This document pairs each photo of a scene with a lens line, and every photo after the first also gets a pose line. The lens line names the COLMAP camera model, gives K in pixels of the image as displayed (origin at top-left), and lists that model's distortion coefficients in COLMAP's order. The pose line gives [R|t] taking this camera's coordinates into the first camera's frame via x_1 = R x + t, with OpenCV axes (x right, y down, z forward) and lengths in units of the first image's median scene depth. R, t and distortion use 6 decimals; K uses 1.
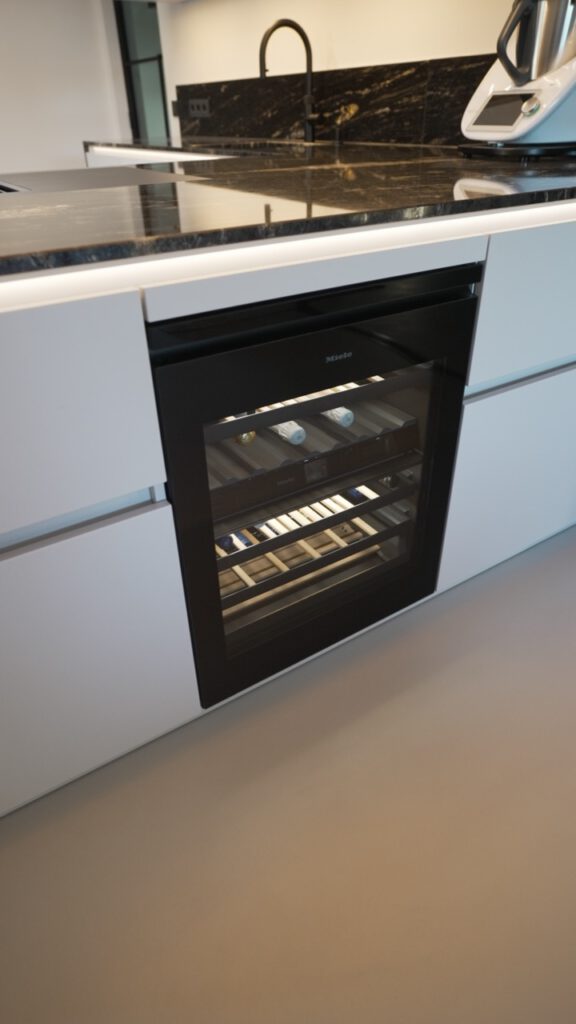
lens RADIAL K [[618.0, 0, 269.6], [0, 618.0, 541.7], [0, 0, 1]] dist [-0.006457, -0.002354]
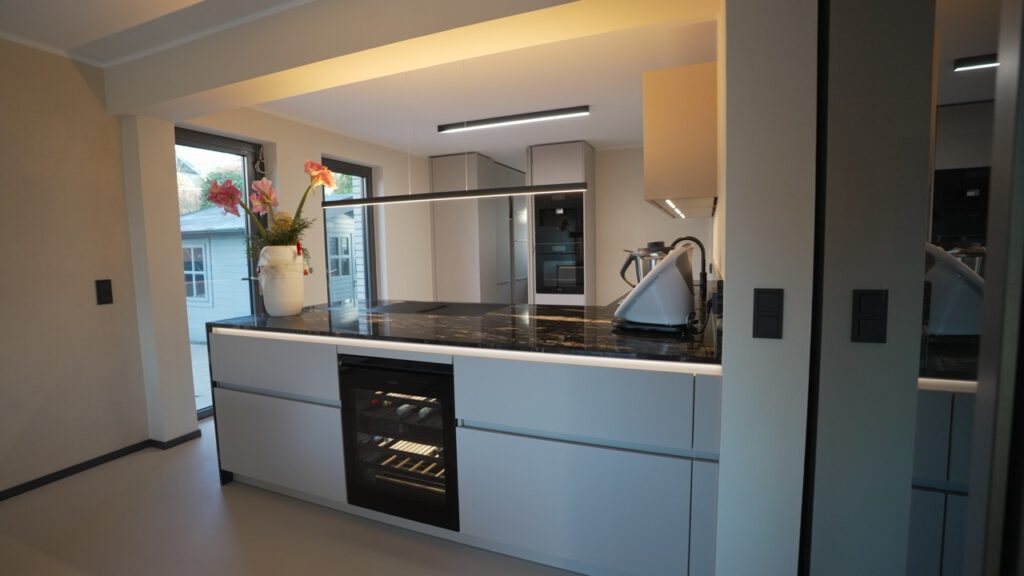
lens RADIAL K [[473.4, 0, 505.3], [0, 473.4, 283.9], [0, 0, 1]] dist [-0.049527, 0.010801]
pose [[0.589852, 0.084602, -0.803067, 1.980266], [-0.461353, 0.851513, -0.249158, -0.357855], [0.662742, 0.517464, 0.541298, -0.052057]]
